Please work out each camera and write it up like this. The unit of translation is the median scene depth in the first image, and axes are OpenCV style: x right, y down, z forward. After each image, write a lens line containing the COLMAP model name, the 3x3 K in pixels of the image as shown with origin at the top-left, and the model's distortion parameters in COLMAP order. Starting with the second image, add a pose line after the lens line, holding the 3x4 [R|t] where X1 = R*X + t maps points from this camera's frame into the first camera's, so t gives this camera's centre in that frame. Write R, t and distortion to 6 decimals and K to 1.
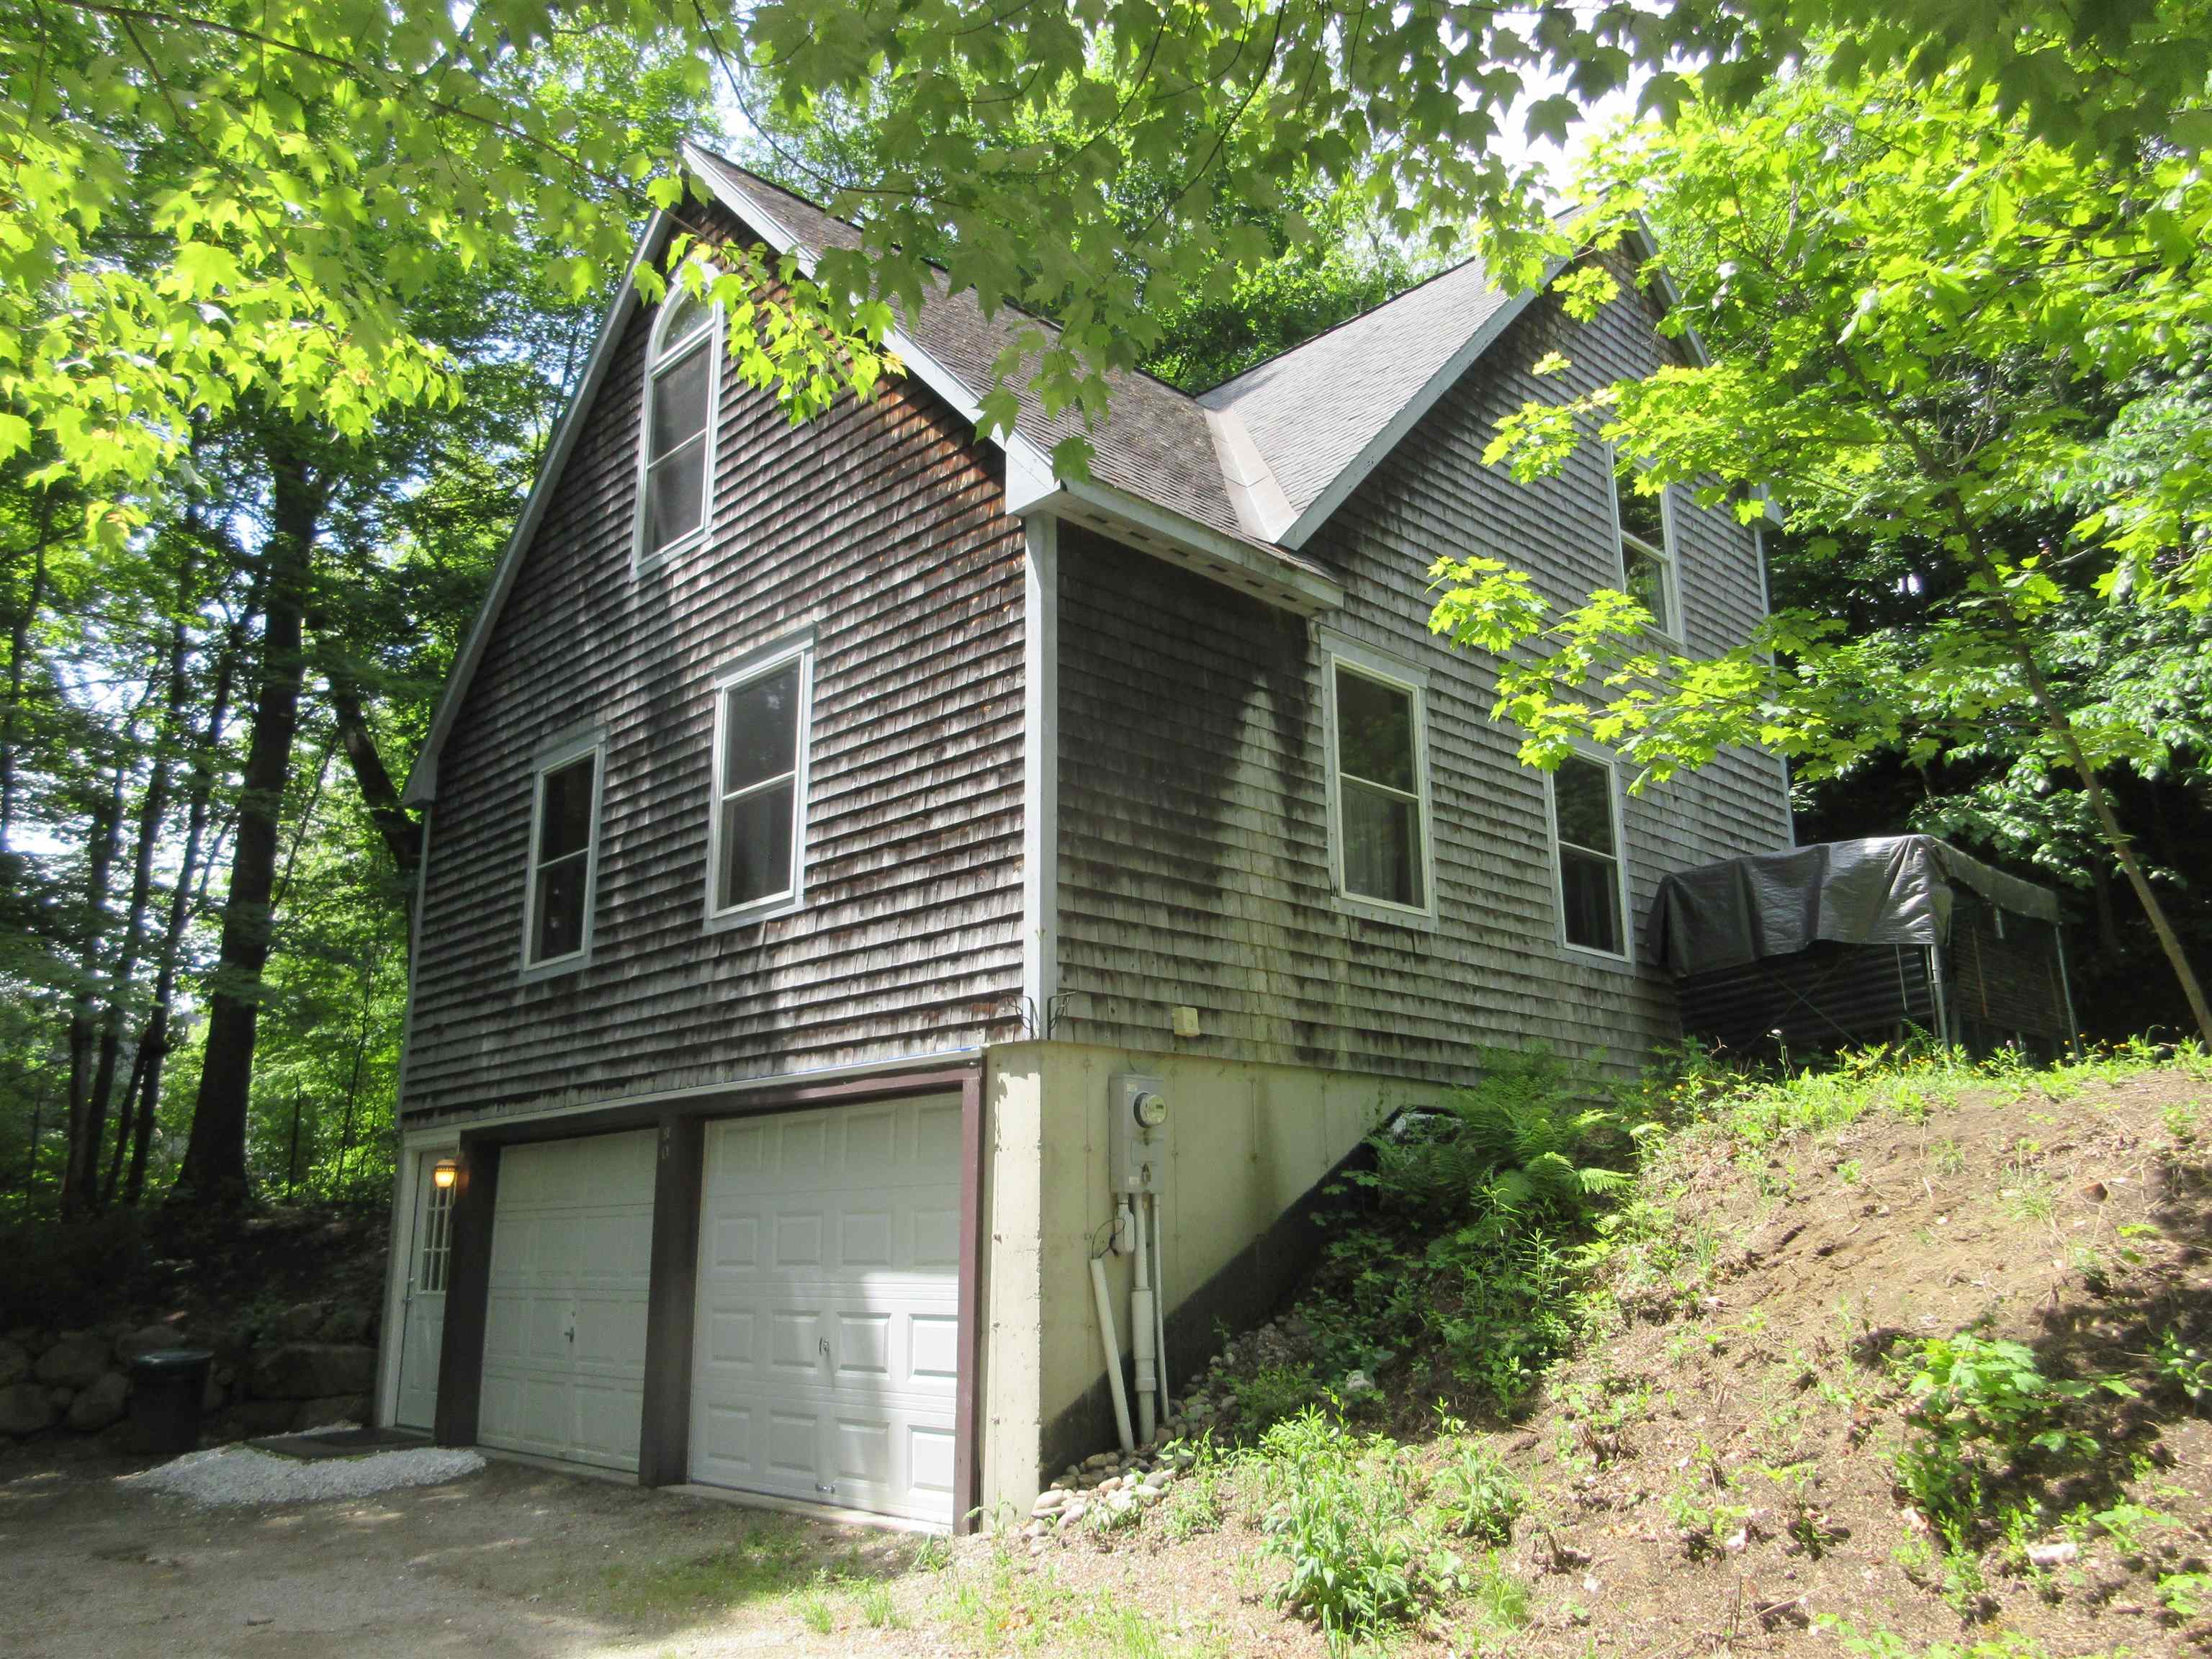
lens RADIAL K [[1641.7, 0, 1106.7], [0, 1641.7, 841.1], [0, 0, 1]] dist [0.003154, 0.004138]
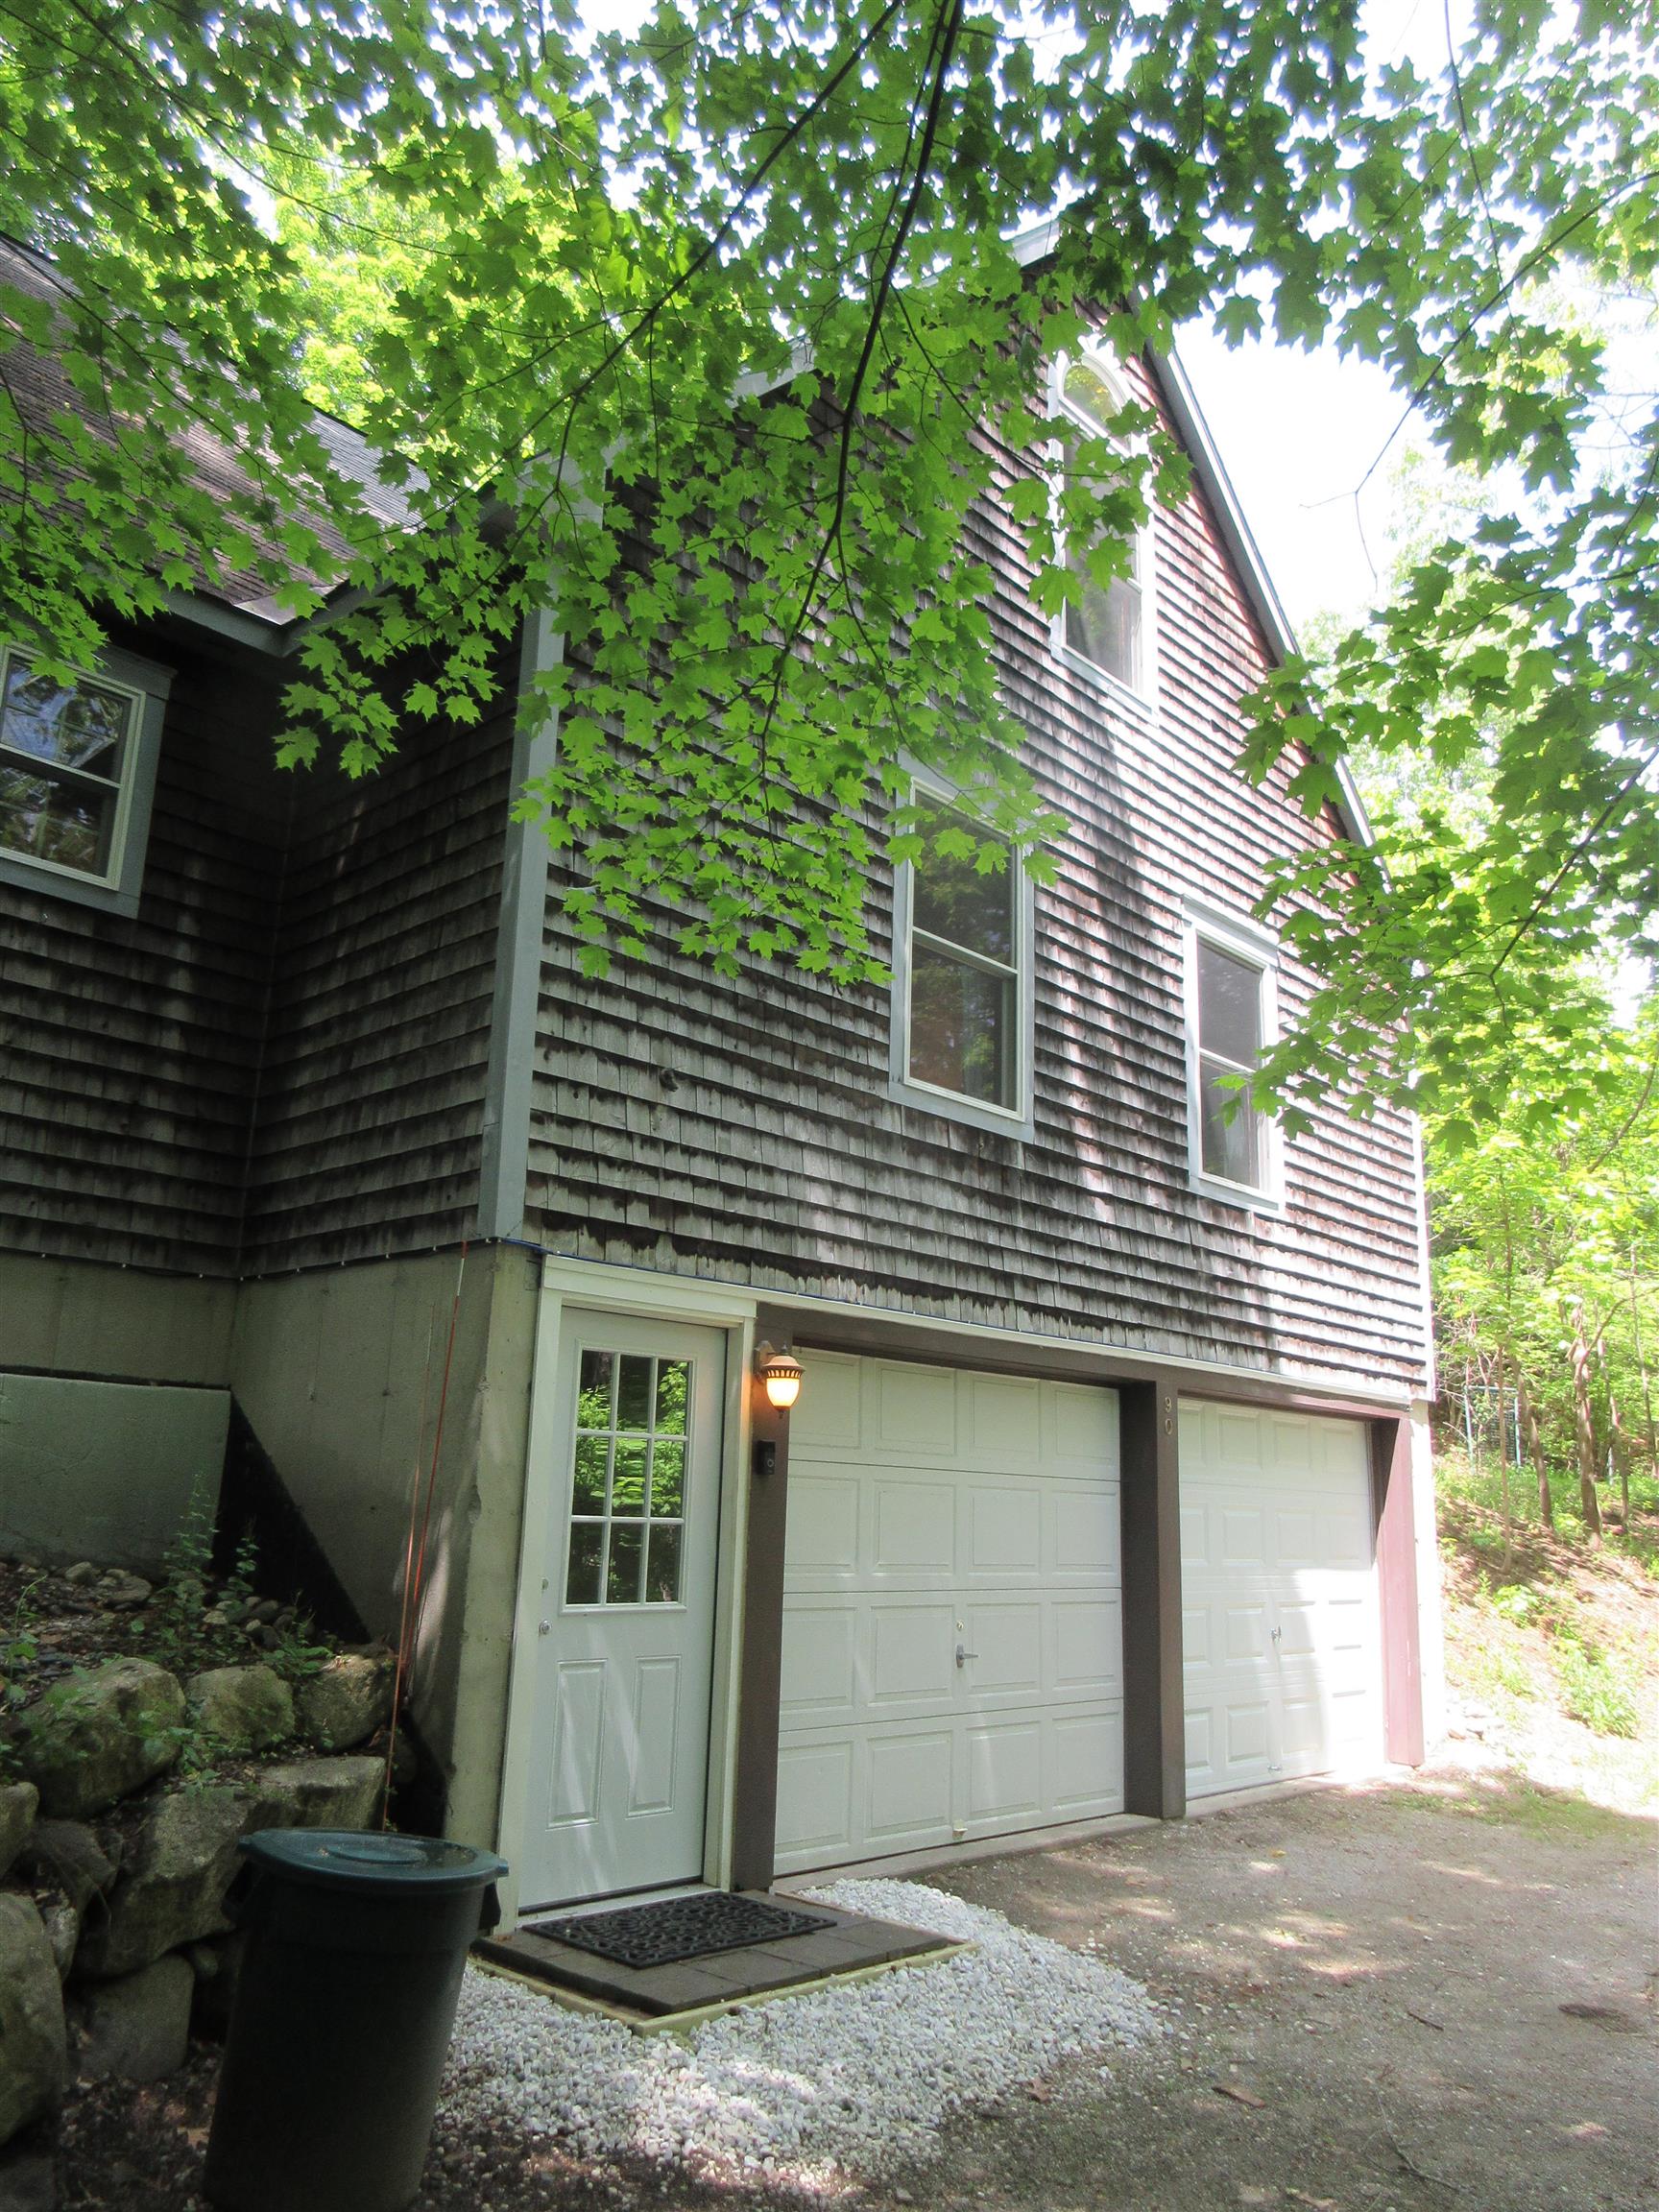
lens RADIAL K [[1641.7, 0, 830.3], [0, 1641.7, 1093.8], [0, 0, 1]] dist [0.003154, 0.004138]
pose [[-0.048907, 0.254025, 0.965960, -1.133161], [-0.276150, 0.925980, -0.257492, 0.298575], [-0.959870, -0.279343, 0.024862, 1.196344]]
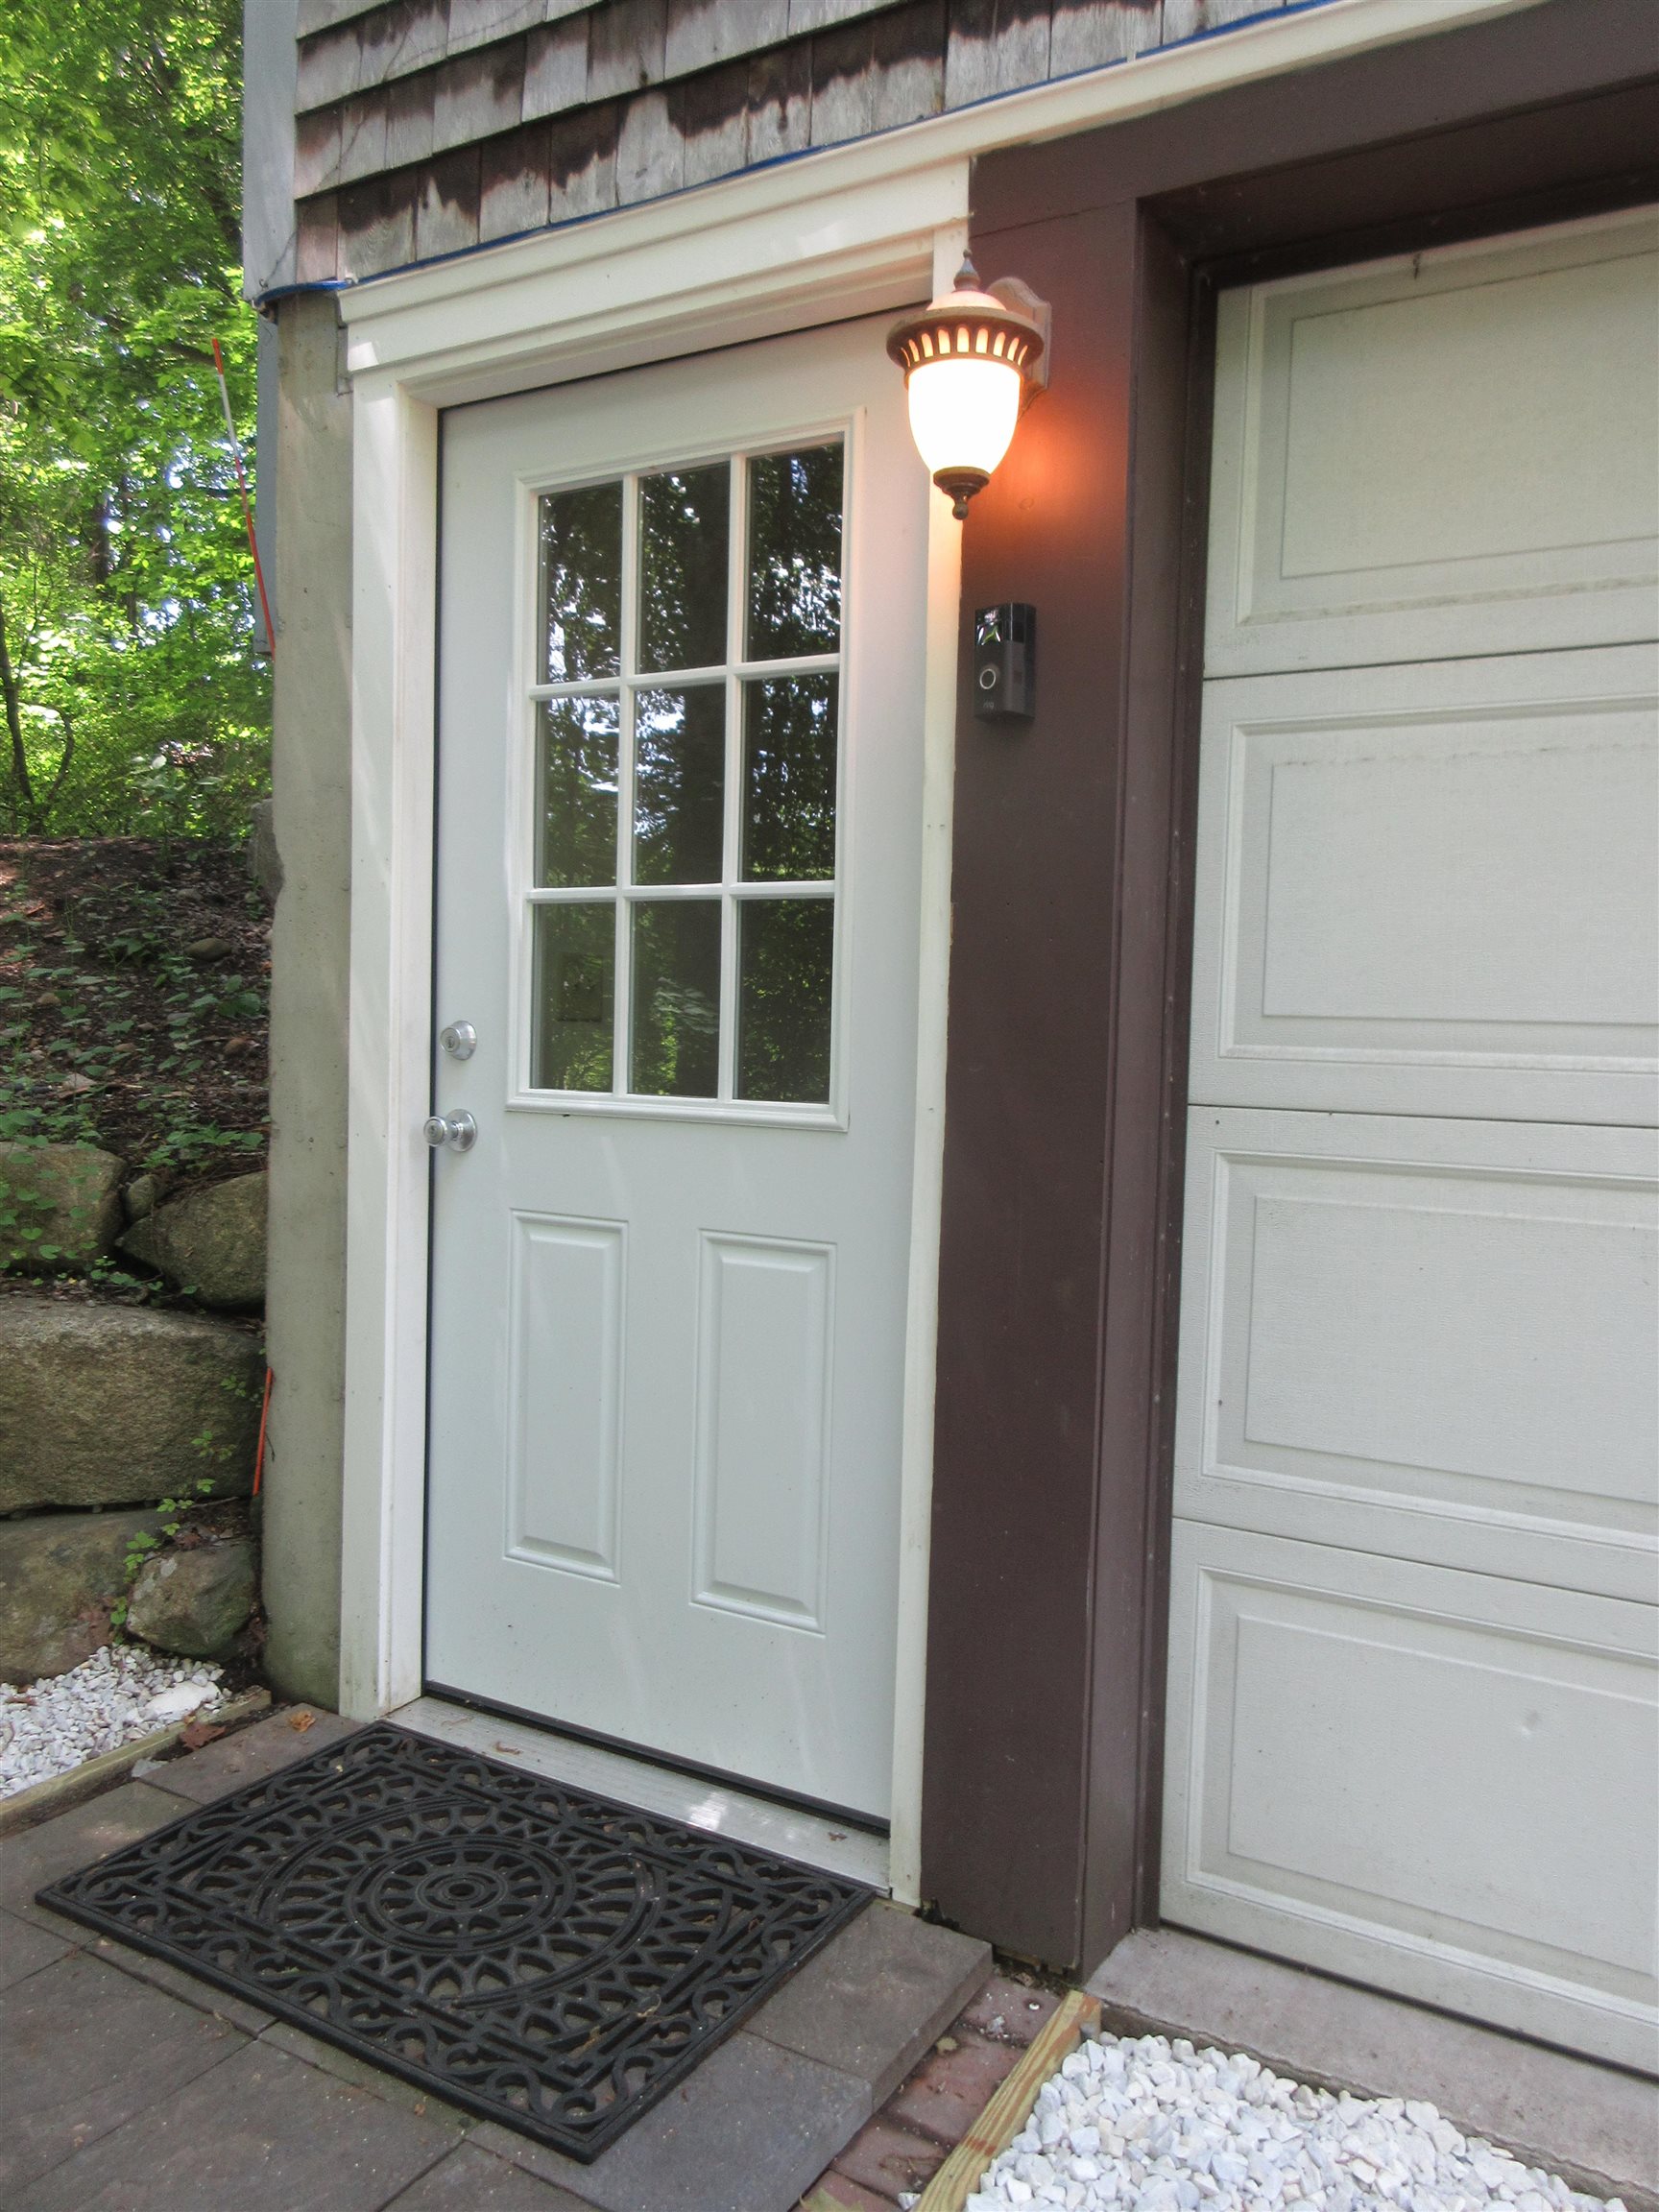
lens RADIAL K [[1641.7, 0, 826.9], [0, 1641.7, 1099.8], [0, 0, 1]] dist [0.003154, 0.004138]
pose [[0.966704, 0.019843, 0.255128, -0.566097], [-0.097319, 0.950585, 0.294818, 0.266671], [-0.236671, -0.309830, 0.920865, 1.013756]]
